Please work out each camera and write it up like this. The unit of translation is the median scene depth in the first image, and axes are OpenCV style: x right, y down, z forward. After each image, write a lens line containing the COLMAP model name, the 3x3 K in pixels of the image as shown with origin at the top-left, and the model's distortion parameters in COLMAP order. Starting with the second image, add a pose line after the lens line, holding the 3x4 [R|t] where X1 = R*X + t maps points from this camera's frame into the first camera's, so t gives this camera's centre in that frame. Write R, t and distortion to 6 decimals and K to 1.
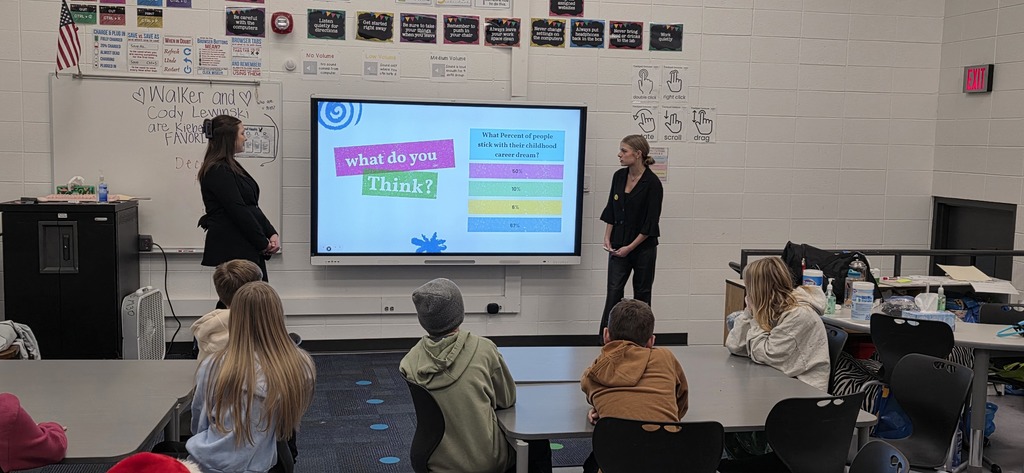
lens RADIAL K [[998.9, 0, 515.4], [0, 998.9, 238.4], [0, 0, 1]] dist [-0.023568, 0.000000]
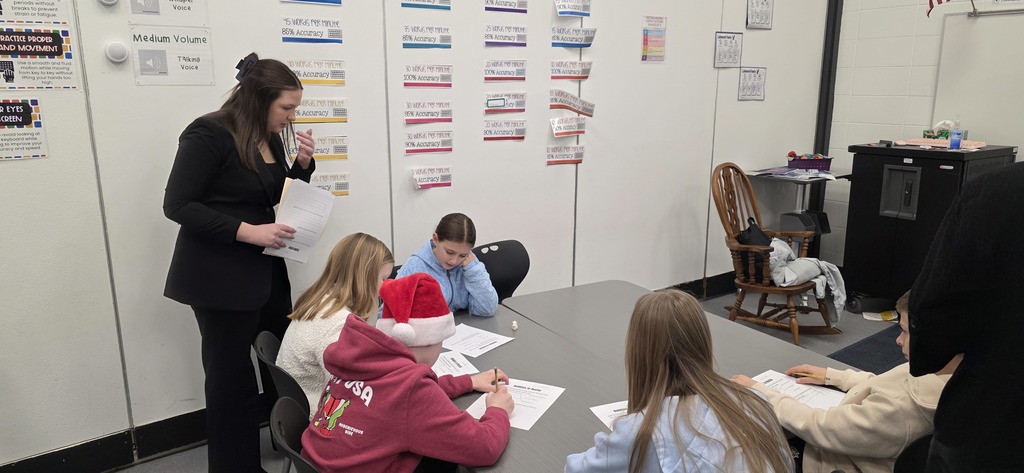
lens RADIAL K [[680.8, 0, 517.2], [0, 680.8, 237.7], [0, 0, 1]] dist [0.007658, 0.003871]
pose [[0.409783, 0.174432, -0.895350, 0.005358], [-0.075305, 0.984665, 0.157367, -0.021679], [0.909069, 0.002938, 0.416634, 0.316442]]
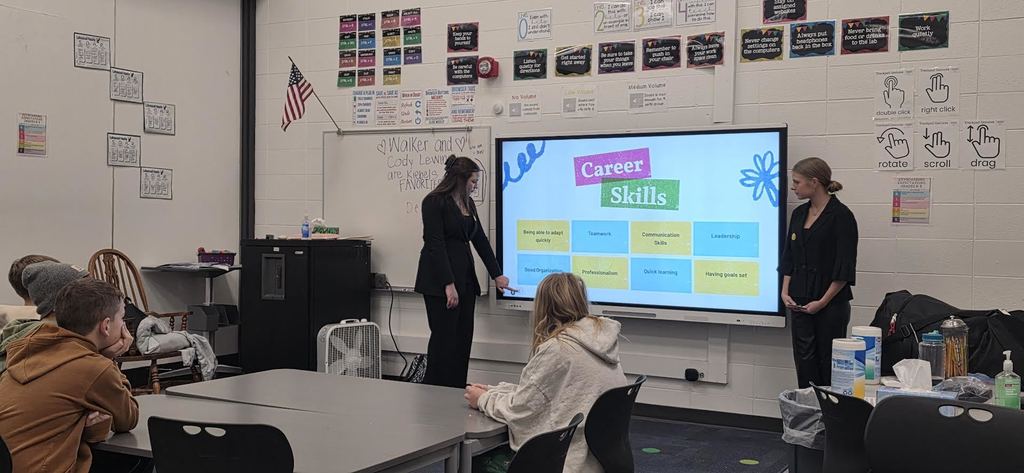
lens RADIAL K [[964.9, 0, 508.9], [0, 964.9, 239.5], [0, 0, 1]] dist [-0.015662, 0.000000]
pose [[0.761472, -0.003858, -0.648187, 0.406432], [-0.063140, 0.994785, -0.080095, 0.033195], [0.645116, 0.101916, 0.757257, 0.288198]]
